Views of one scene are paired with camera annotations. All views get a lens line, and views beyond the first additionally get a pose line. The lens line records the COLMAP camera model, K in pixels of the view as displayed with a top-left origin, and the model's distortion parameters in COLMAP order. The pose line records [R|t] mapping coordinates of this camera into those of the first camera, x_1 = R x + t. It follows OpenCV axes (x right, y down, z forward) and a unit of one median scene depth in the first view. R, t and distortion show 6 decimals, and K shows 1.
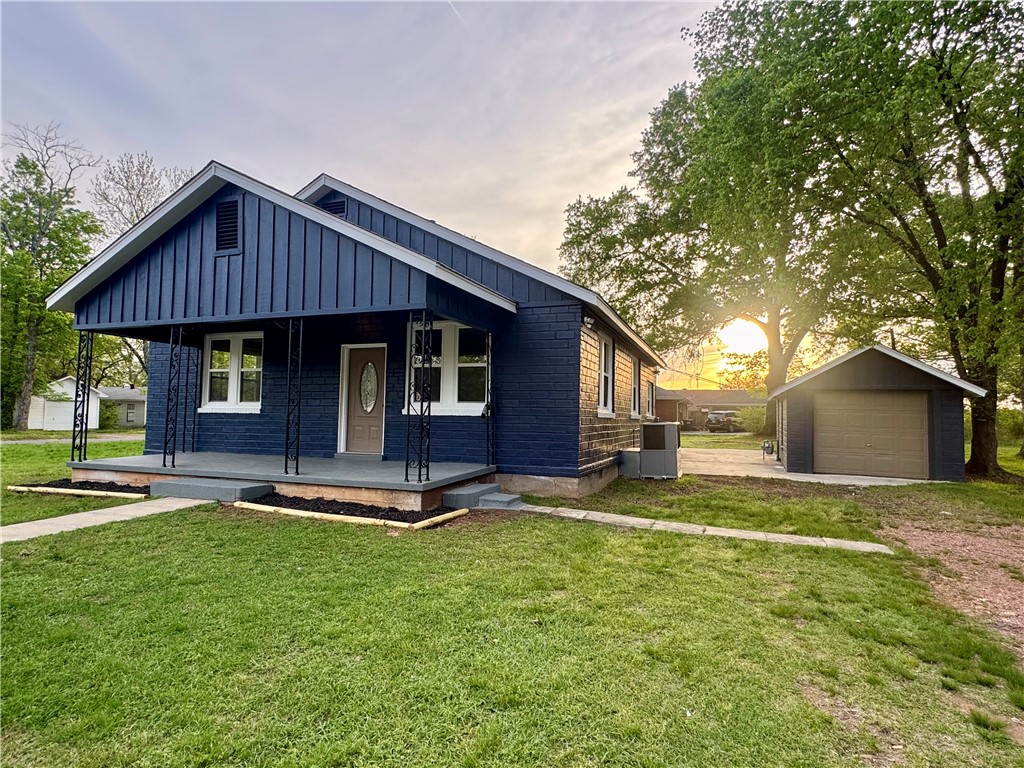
lens RADIAL K [[567.0, 0, 512.0], [0, 567.0, 384.0], [0, 0, 1]] dist [0.001025, 0.000157]
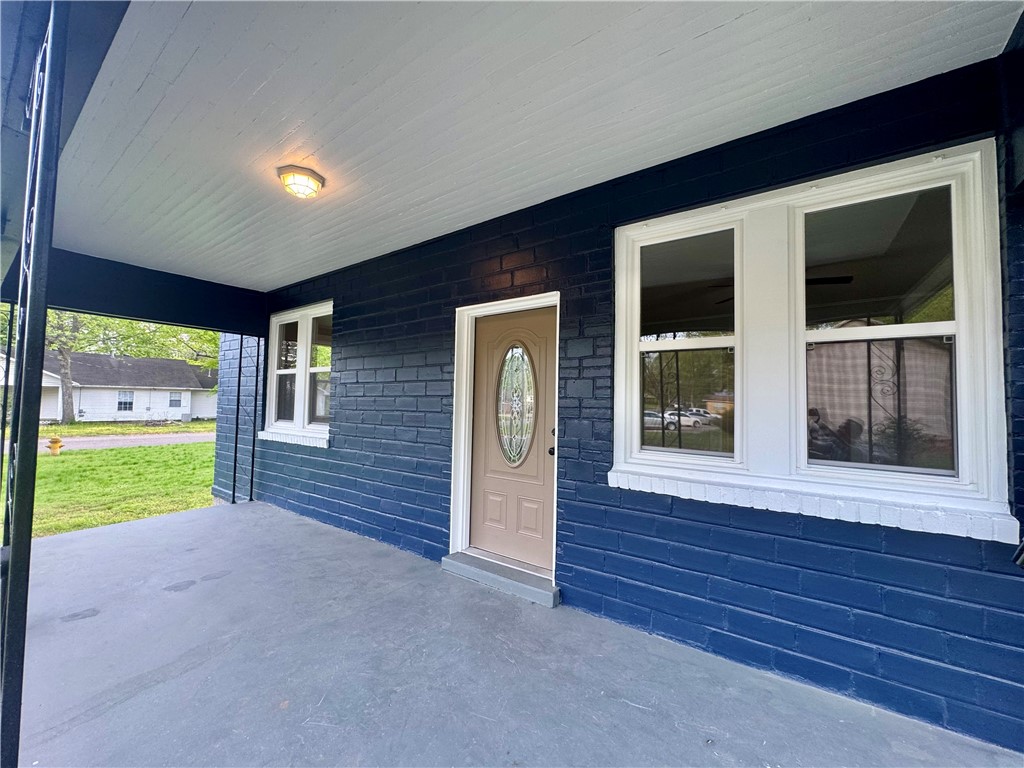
lens RADIAL K [[408.0, 0, 514.0], [0, 408.0, 384.5], [0, 0, 1]] dist [-0.005477, 0.000115]
pose [[0.969423, -0.007970, -0.245268, -0.176150], [0.007954, 0.999968, -0.001058, -0.009081], [0.245268, -0.000925, 0.969455, 0.690332]]
